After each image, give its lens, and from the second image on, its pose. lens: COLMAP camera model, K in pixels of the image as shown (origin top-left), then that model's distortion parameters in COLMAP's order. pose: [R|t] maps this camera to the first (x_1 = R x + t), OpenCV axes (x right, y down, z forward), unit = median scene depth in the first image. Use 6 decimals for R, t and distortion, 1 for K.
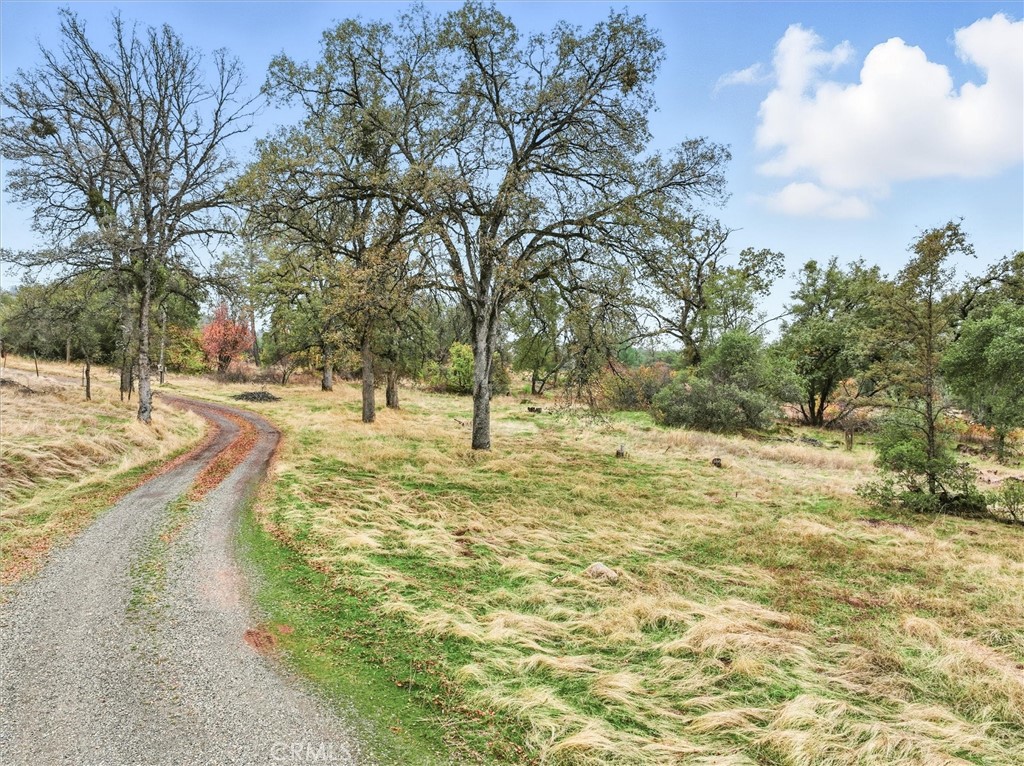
lens RADIAL K [[717.9, 0, 512.0], [0, 717.9, 383.0], [0, 0, 1]] dist [0.002711, 0.003486]
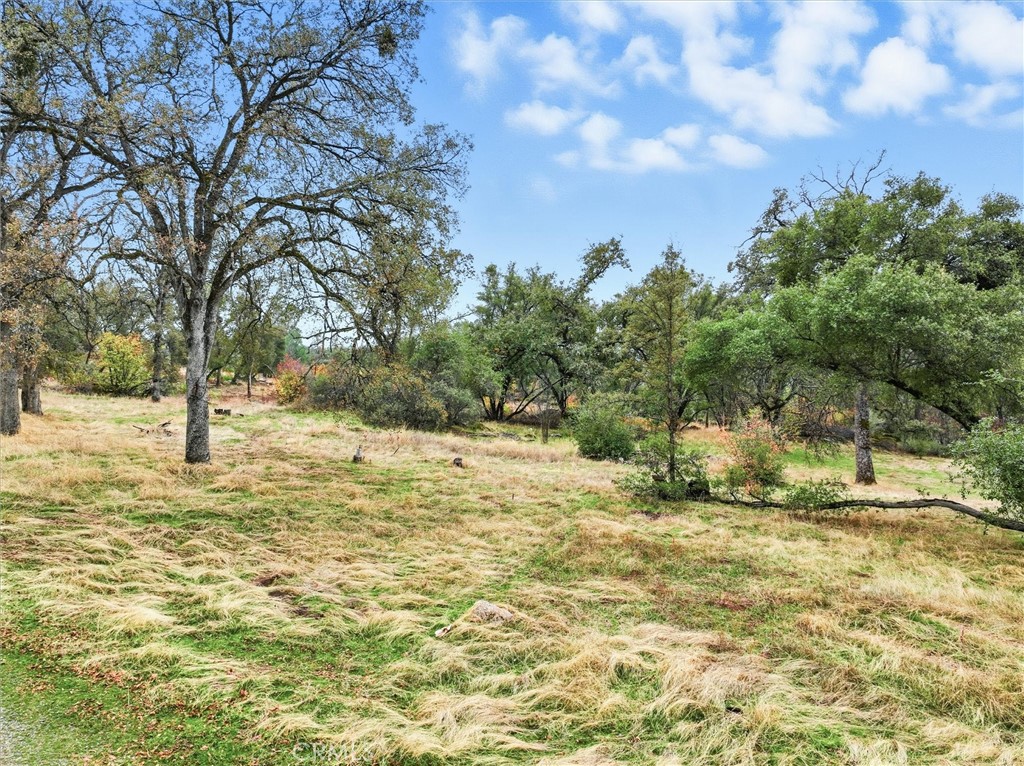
lens RADIAL K [[717.9, 0, 512.0], [0, 717.9, 383.0], [0, 0, 1]] dist [0.002711, 0.003486]
pose [[0.890680, -0.004644, 0.454607, -0.085999], [0.003203, 0.999987, 0.003938, 0.000009], [-0.454619, -0.002051, 0.890684, 0.102353]]
